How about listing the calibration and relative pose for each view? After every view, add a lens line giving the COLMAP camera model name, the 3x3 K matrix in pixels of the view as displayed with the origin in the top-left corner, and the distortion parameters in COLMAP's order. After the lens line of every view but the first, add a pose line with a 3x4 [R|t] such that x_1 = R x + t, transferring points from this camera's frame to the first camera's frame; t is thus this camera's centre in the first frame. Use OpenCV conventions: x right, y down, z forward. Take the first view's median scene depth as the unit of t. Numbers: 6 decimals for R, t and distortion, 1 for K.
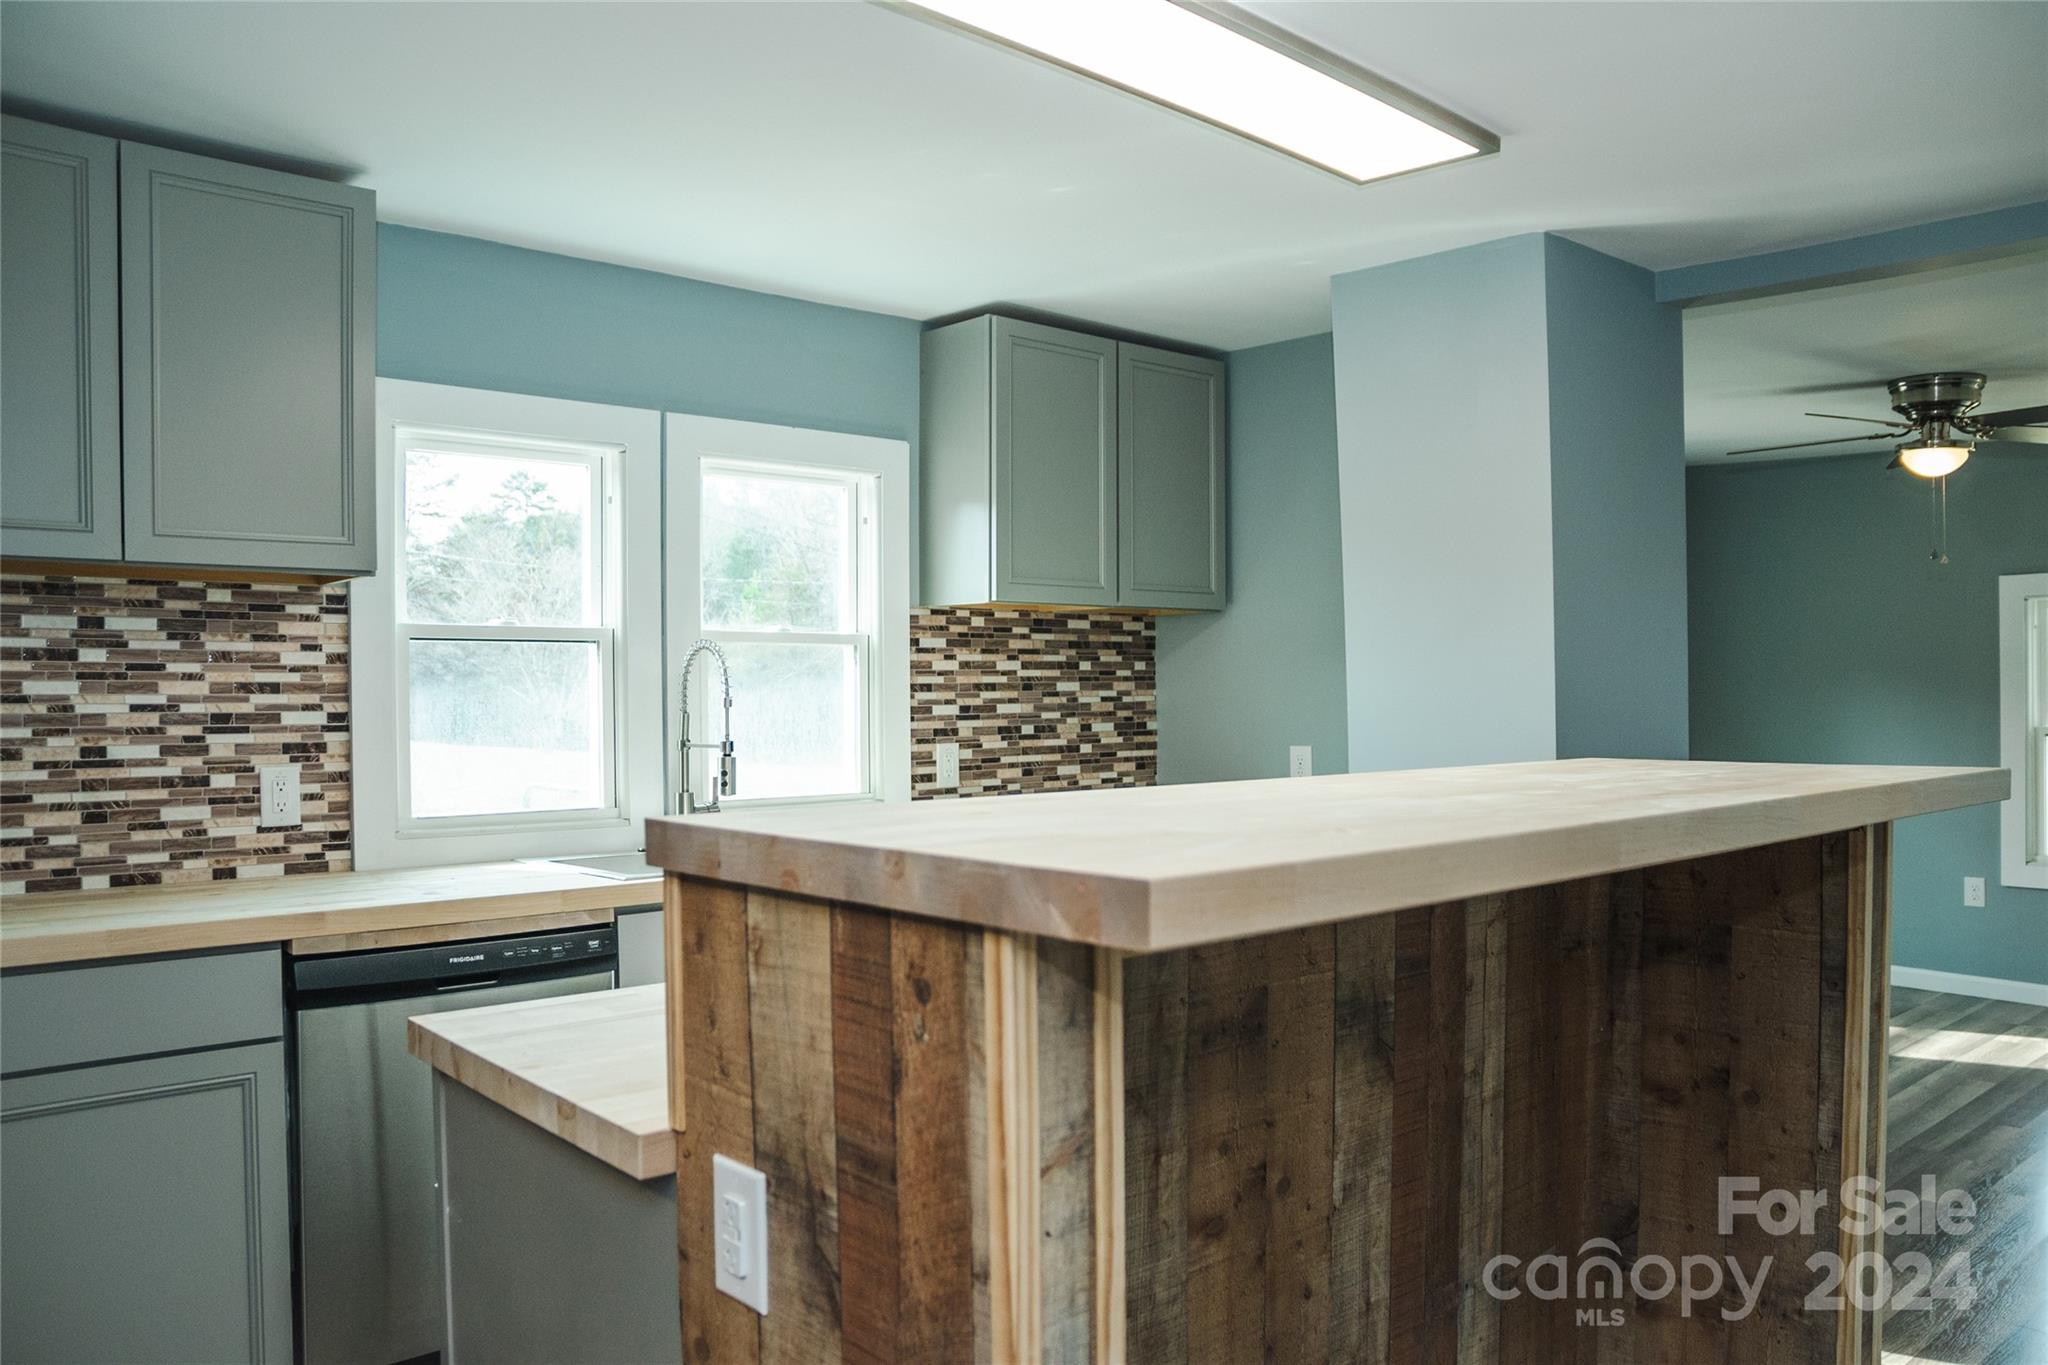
lens RADIAL K [[1531.5, 0, 959.7], [0, 1531.5, 696.6], [0, 0, 1]] dist [-0.074108, 0.028536]
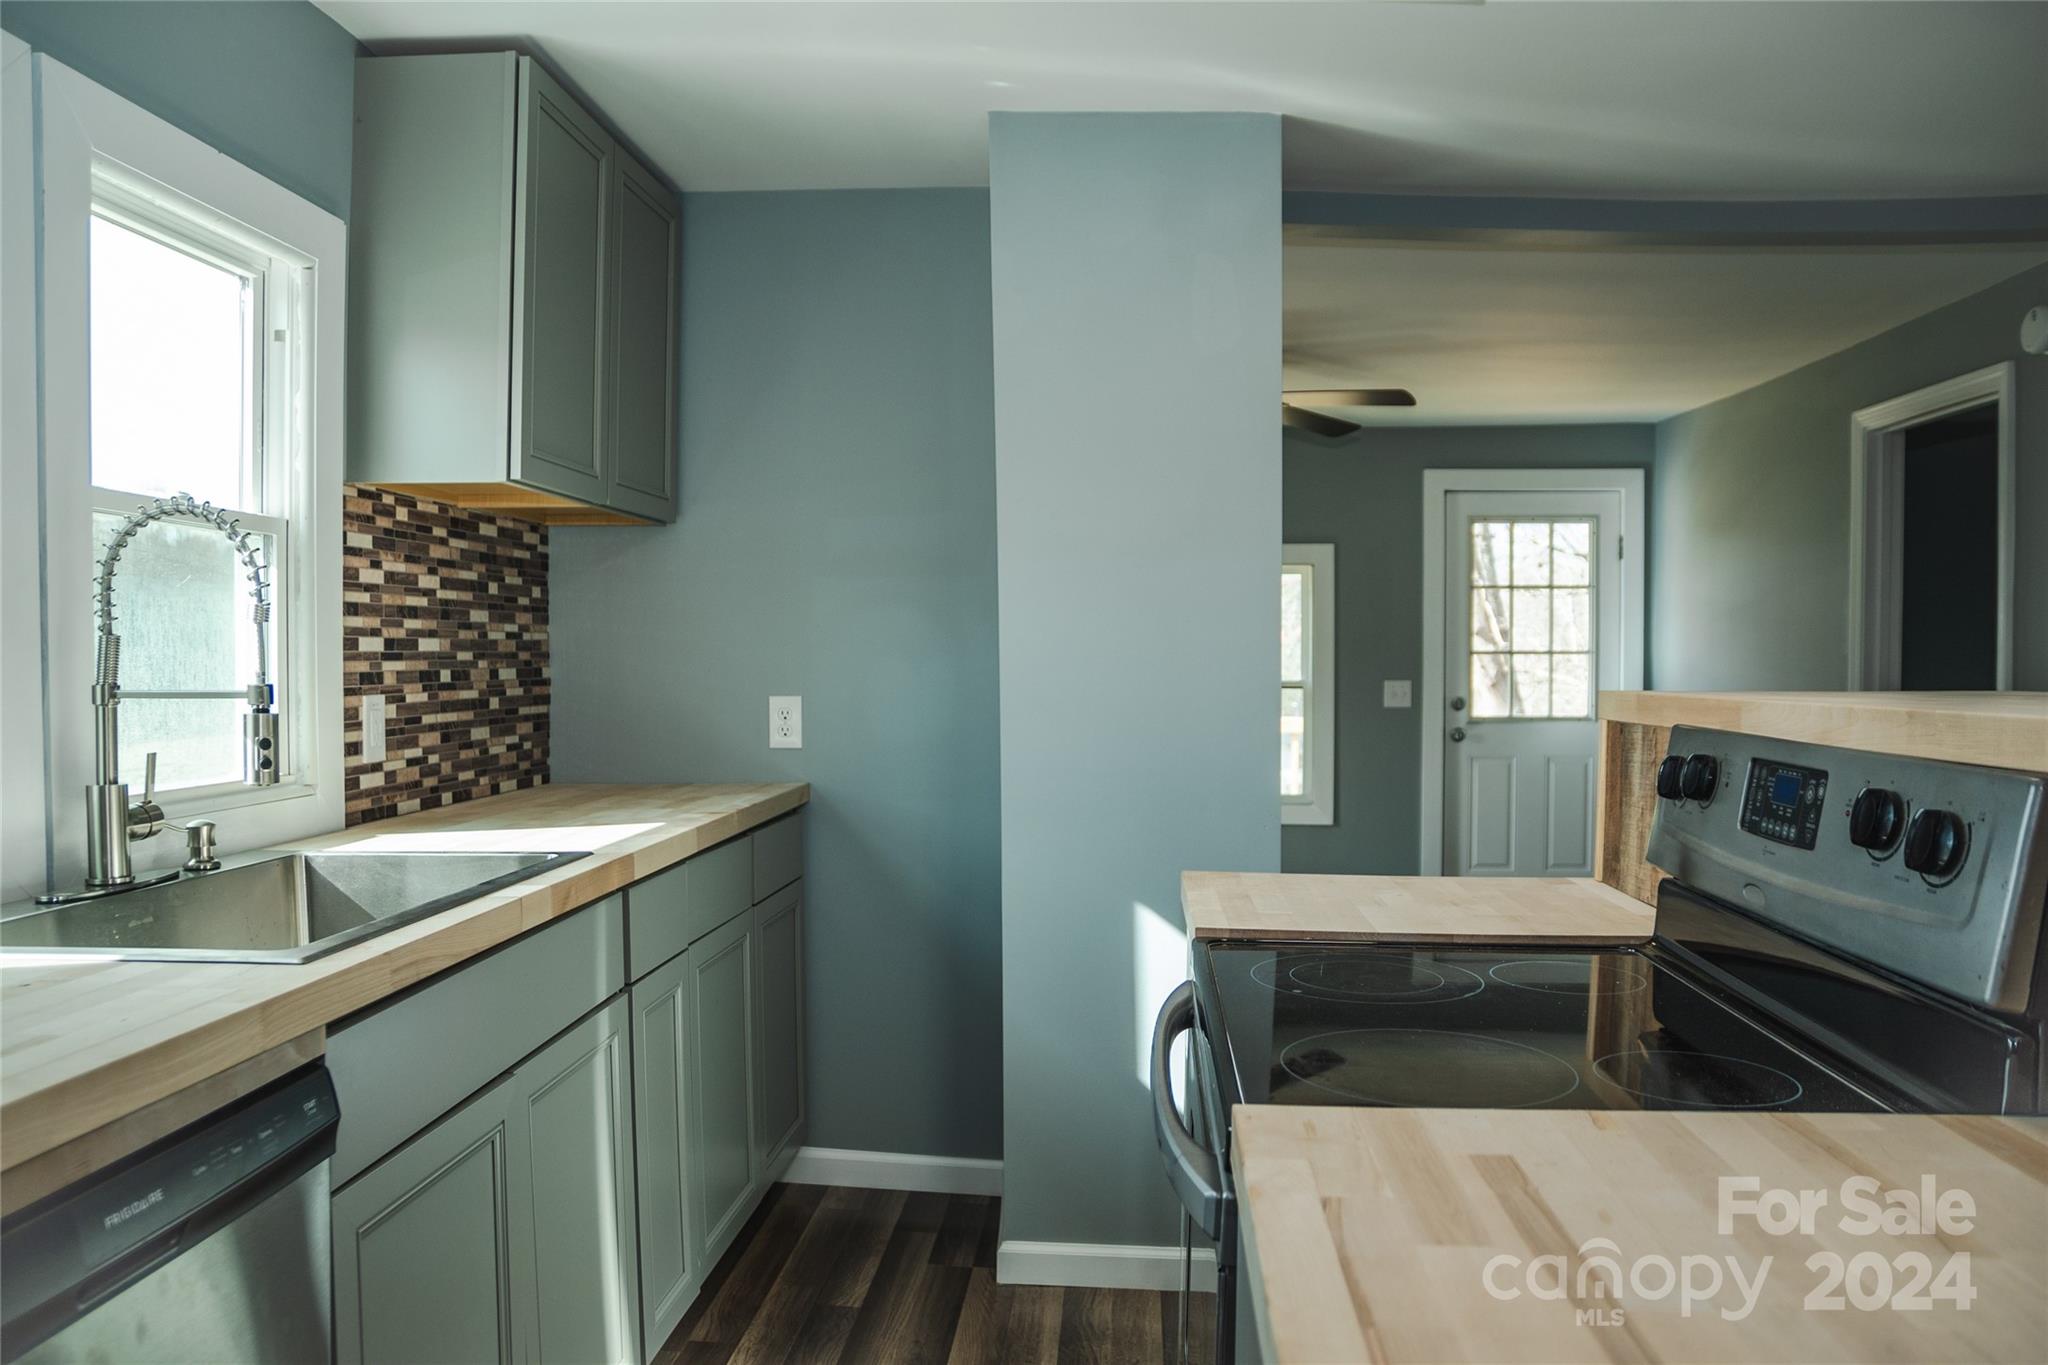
lens RADIAL K [[1531.5, 0, 1034.5], [0, 1531.5, 681.9], [0, 0, 1]] dist [-0.074108, 0.028536]
pose [[0.691632, -0.005699, 0.722227, -0.254019], [-0.001705, 0.999953, 0.009524, 0.016431], [-0.722248, -0.007818, 0.691590, 0.316380]]
